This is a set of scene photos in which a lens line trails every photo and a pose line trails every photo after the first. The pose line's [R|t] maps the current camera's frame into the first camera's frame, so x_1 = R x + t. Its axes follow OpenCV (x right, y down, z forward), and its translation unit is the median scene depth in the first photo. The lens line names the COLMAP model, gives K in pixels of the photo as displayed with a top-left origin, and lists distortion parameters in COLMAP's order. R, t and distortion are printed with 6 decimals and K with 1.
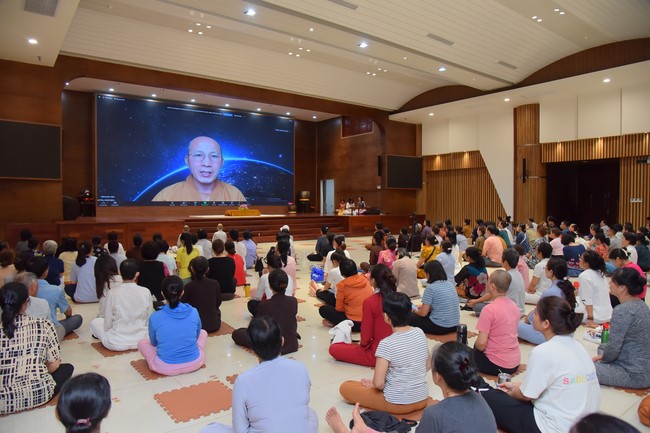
lens RADIAL K [[448.5, 0, 325.0], [0, 448.5, 216.5], [0, 0, 1]] dist [-0.107246, 0.072975]
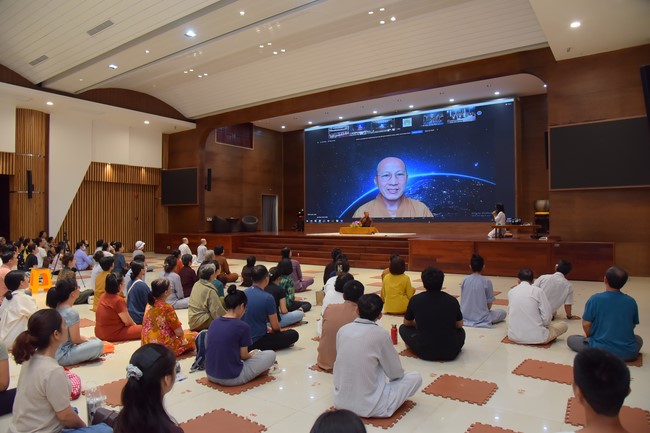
lens RADIAL K [[448.5, 0, 325.0], [0, 448.5, 216.5], [0, 0, 1]] dist [-0.107246, 0.072975]
pose [[0.287503, -0.010909, -0.957717, 0.582201], [-0.020820, 0.999628, -0.017636, -0.017110], [0.957553, 0.025010, 0.287169, 0.613658]]
